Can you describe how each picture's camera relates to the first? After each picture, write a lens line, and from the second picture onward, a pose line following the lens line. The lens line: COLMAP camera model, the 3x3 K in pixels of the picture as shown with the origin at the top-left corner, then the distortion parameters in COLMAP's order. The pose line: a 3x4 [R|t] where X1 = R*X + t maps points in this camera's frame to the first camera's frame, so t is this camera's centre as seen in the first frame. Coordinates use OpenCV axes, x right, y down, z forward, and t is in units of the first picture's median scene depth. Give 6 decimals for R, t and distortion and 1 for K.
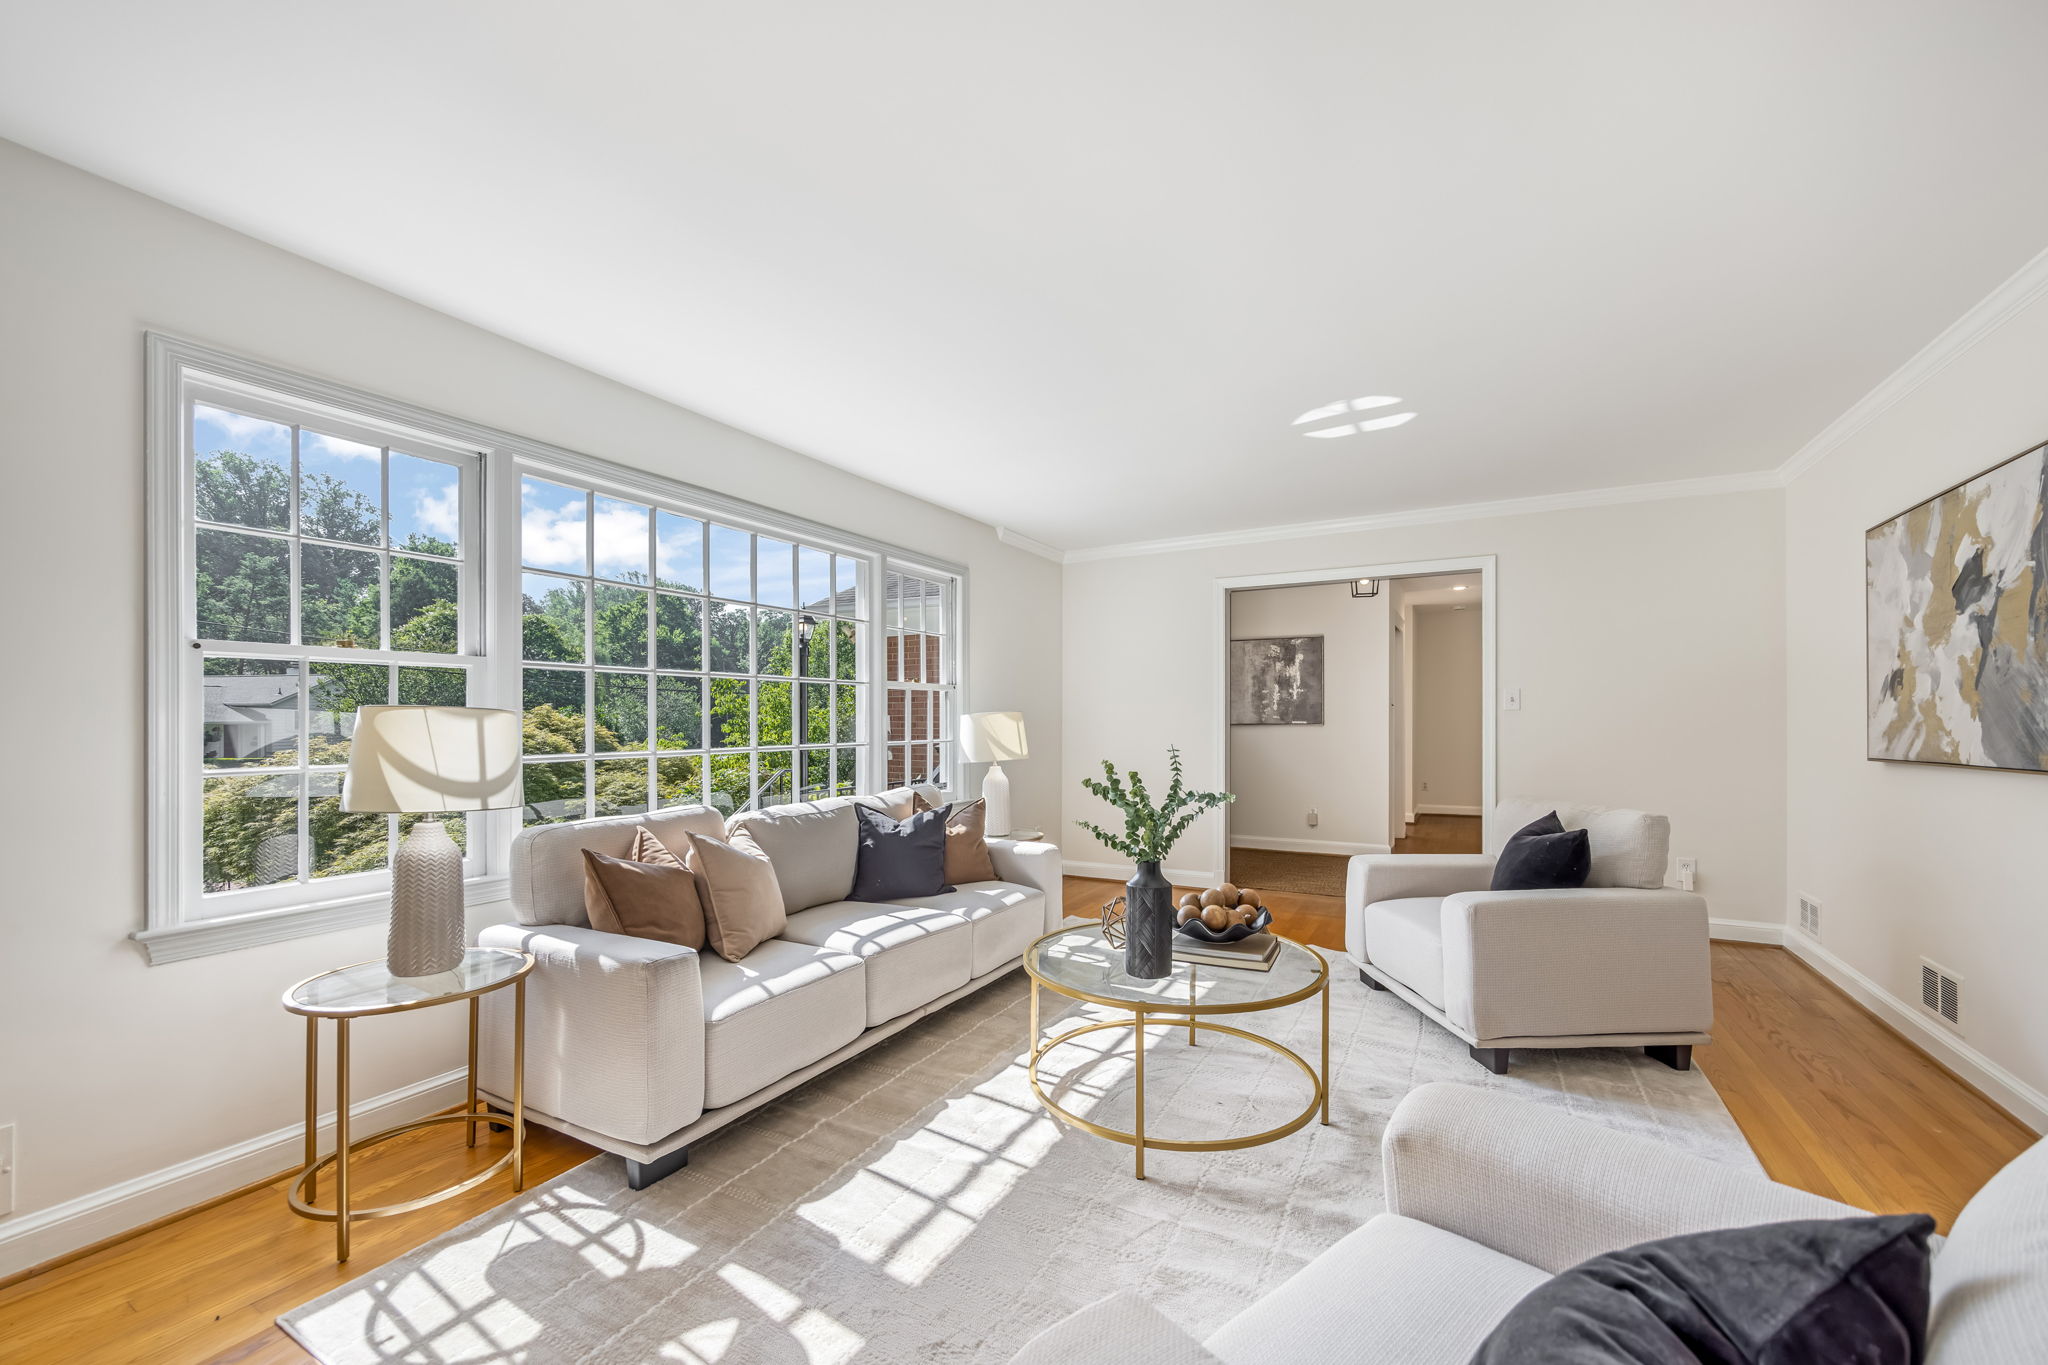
lens RADIAL K [[806.1, 0, 1026.7], [0, 806.1, 722.9], [0, 0, 1]] dist [-0.002740, -0.000381]
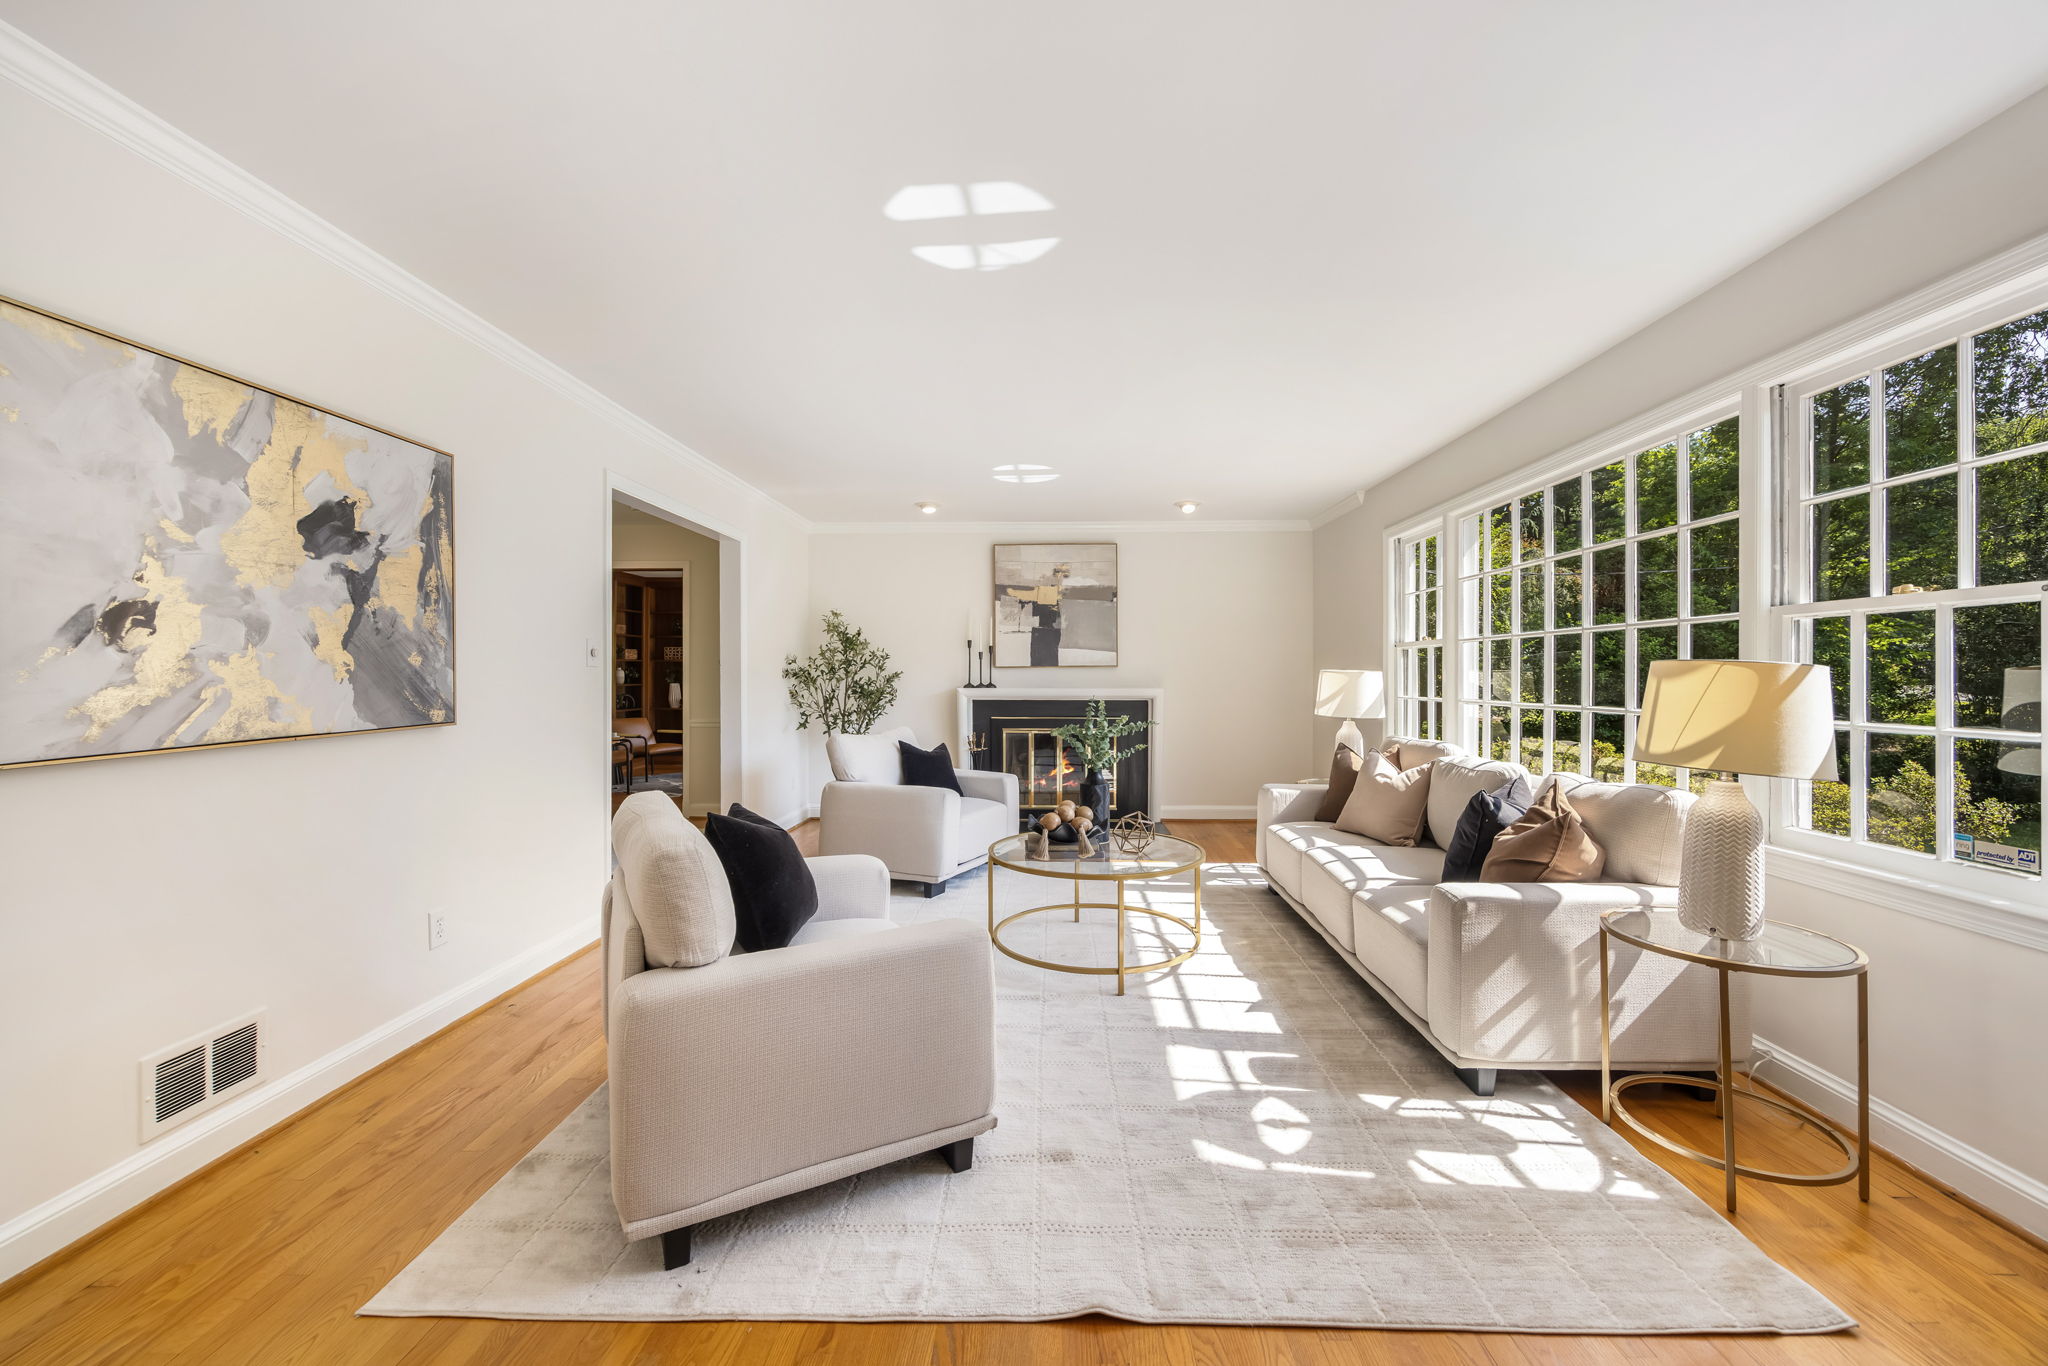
lens RADIAL K [[838.4, 0, 1024.0], [0, 838.4, 683.0], [0, 0, 1]] dist [-0.001317, -0.000103]
pose [[-0.892865, 0.012011, -0.450163, 0.614849], [0.003301, 0.999792, 0.020127, -0.012868], [0.450311, 0.016485, -0.892719, 1.475527]]
